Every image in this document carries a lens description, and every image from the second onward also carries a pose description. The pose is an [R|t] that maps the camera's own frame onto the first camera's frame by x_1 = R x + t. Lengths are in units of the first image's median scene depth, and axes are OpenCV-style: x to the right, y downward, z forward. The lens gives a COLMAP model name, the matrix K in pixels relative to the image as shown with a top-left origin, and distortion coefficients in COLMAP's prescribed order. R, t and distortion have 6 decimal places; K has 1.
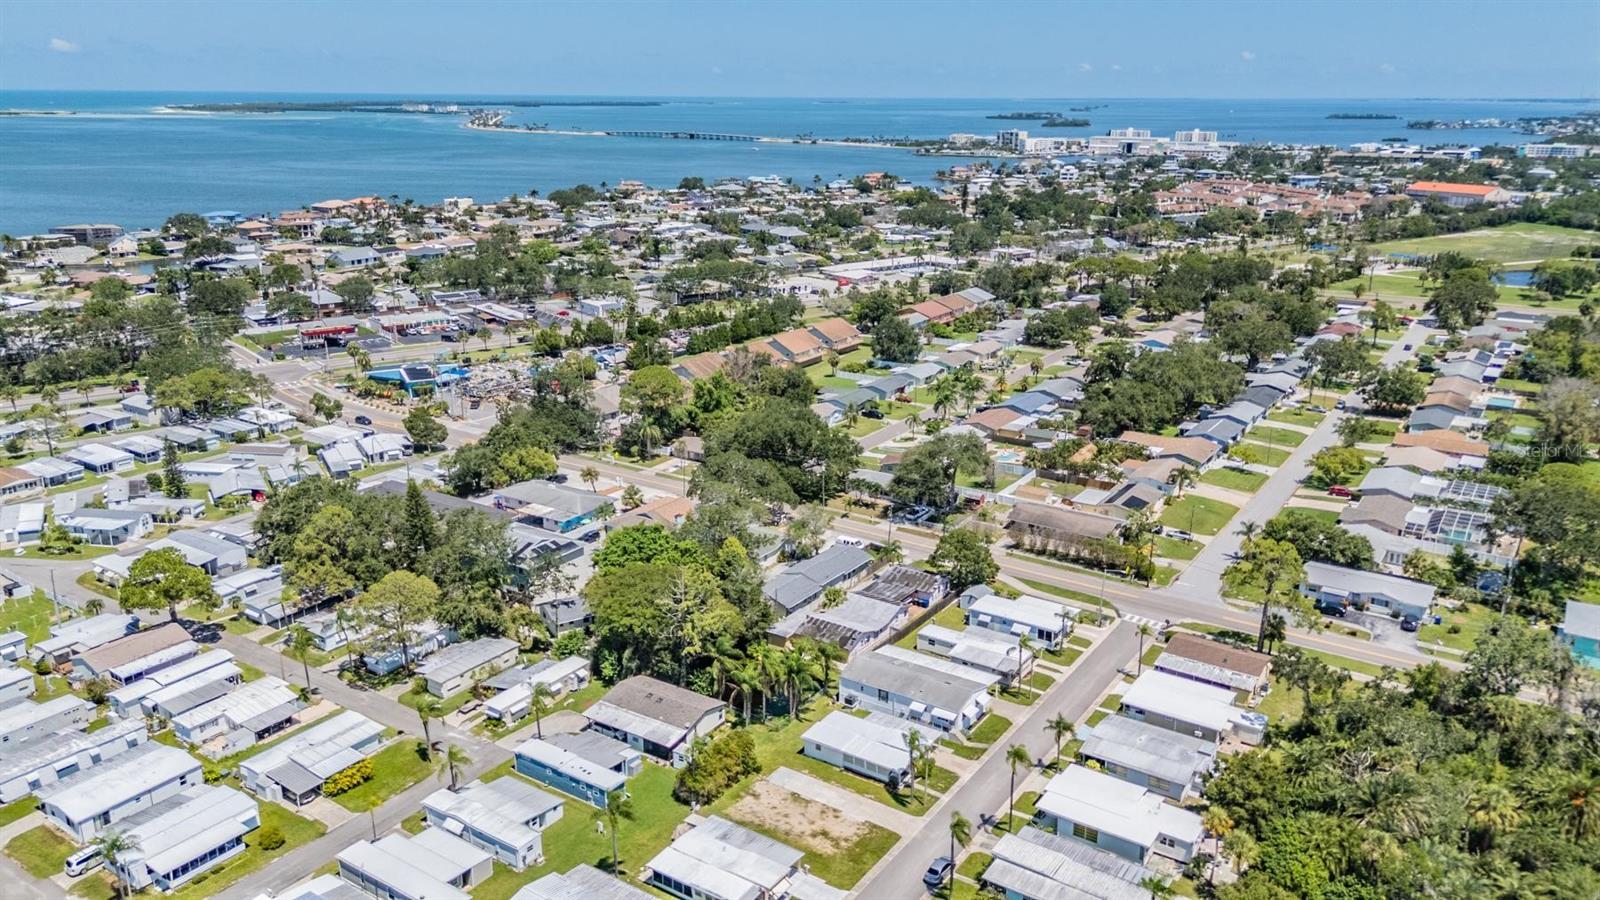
lens RADIAL K [[1174.8, 0, 800.0], [0, 1174.8, 450.0], [0, 0, 1]] dist [0.080938, -0.082250]
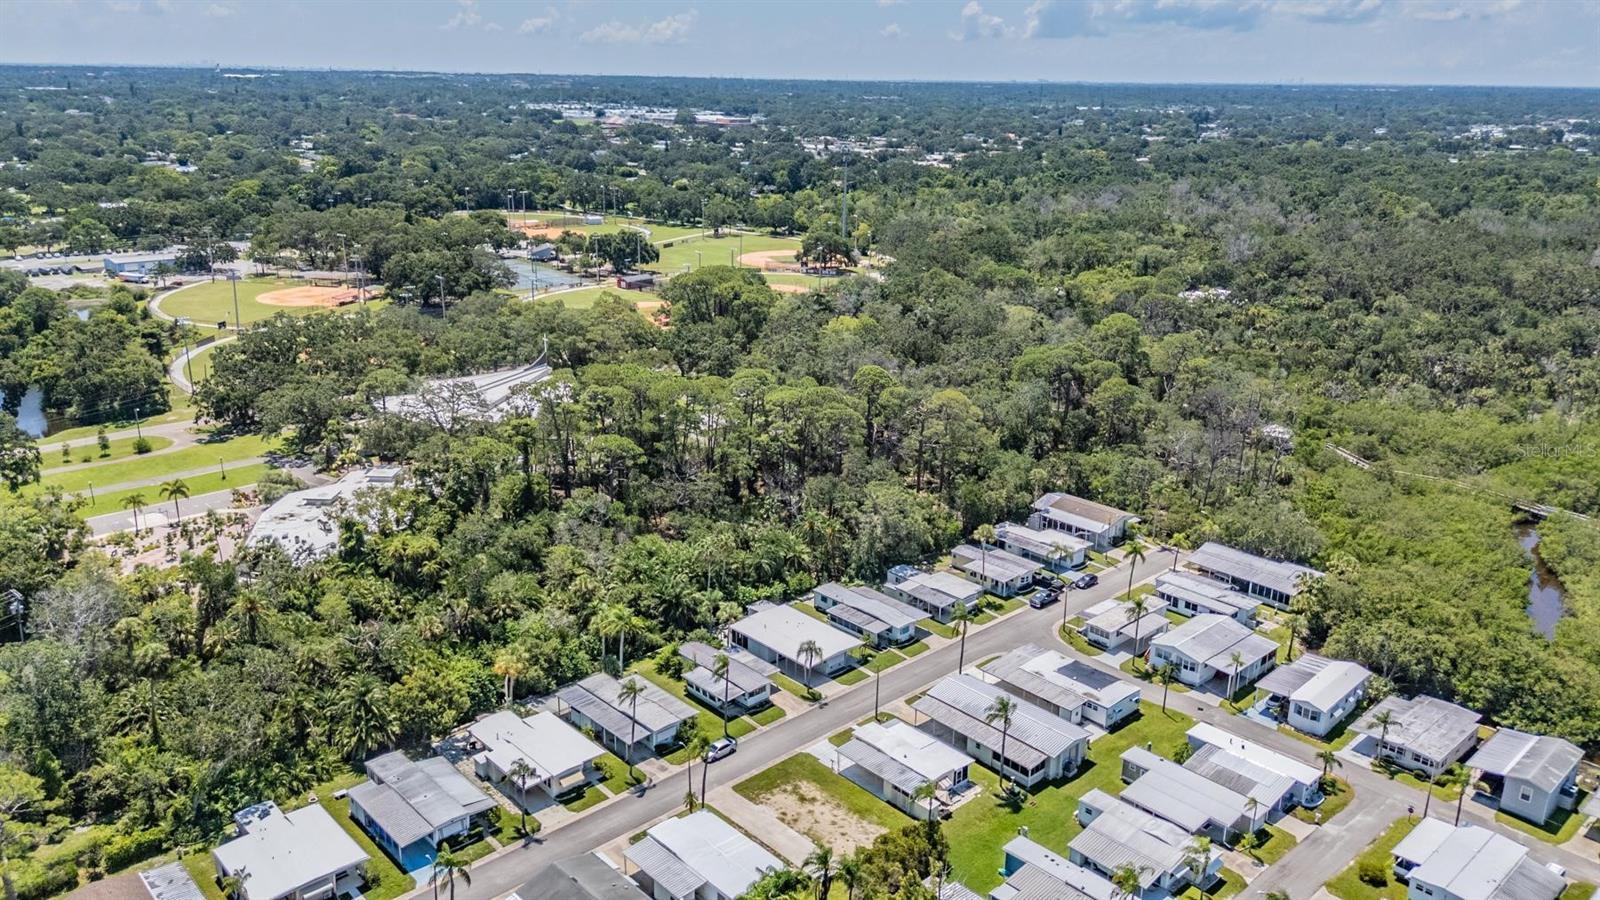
lens RADIAL K [[1174.8, 0, 800.0], [0, 1174.8, 450.0], [0, 0, 1]] dist [0.080938, -0.082250]
pose [[-0.974438, -0.083013, 0.208757, -0.104481], [0.049199, 0.827818, 0.558835, -0.314628], [-0.219204, 0.554821, -0.802573, 1.029092]]
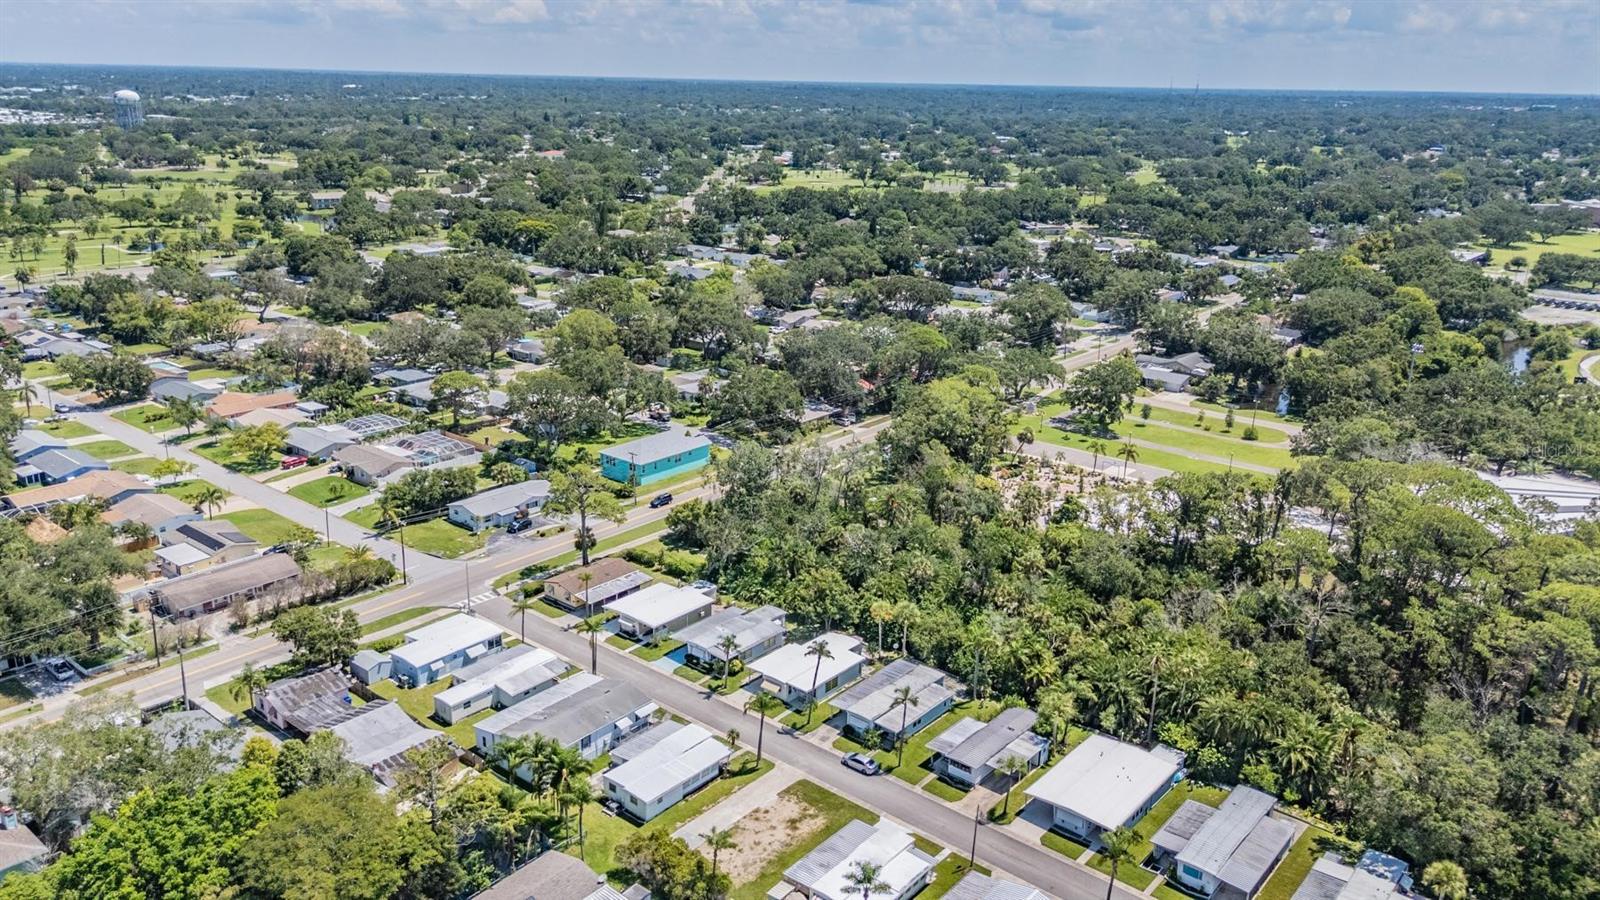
lens RADIAL K [[1174.8, 0, 800.0], [0, 1174.8, 450.0], [0, 0, 1]] dist [0.080938, -0.082250]
pose [[0.093699, -0.299270, 0.949557, -0.519957], [0.265703, 0.926677, 0.265840, -0.145226], [-0.959491, 0.227391, 0.166346, 0.467904]]
